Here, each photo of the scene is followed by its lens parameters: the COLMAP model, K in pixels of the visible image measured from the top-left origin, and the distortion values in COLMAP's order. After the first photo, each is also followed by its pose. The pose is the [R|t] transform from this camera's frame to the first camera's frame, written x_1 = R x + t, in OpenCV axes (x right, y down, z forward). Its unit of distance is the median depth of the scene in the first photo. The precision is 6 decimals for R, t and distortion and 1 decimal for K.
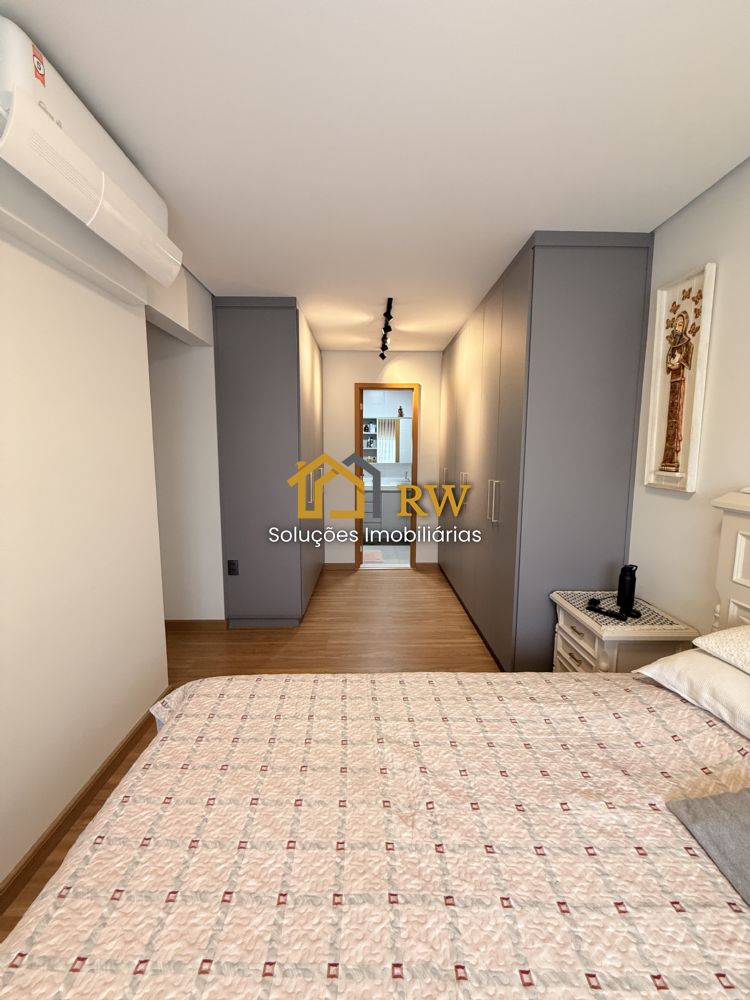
lens RADIAL K [[401.4, 0, 380.2], [0, 401.4, 500.4], [0, 0, 1]] dist [0.000857, 0.000188]
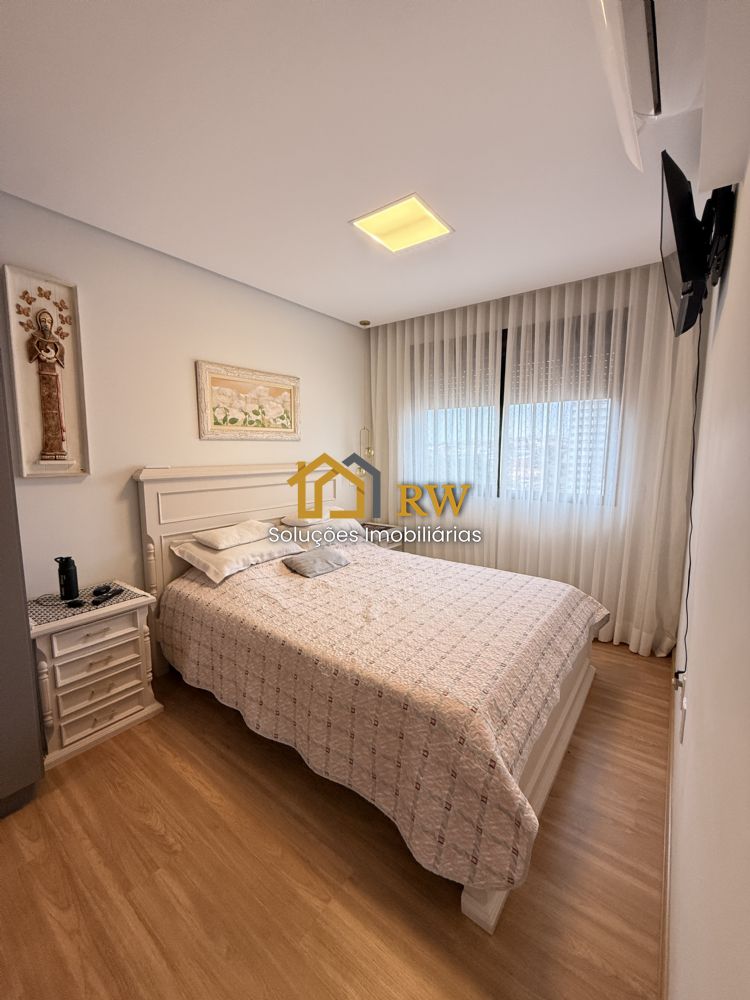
lens RADIAL K [[401.4, 0, 377.5], [0, 401.4, 495.4], [0, 0, 1]] dist [0.000857, 0.000188]
pose [[-0.786833, -0.085114, 0.611268, -0.638579], [0.063026, 0.974185, 0.216776, -0.167739], [-0.613939, 0.209092, -0.761157, 1.391673]]
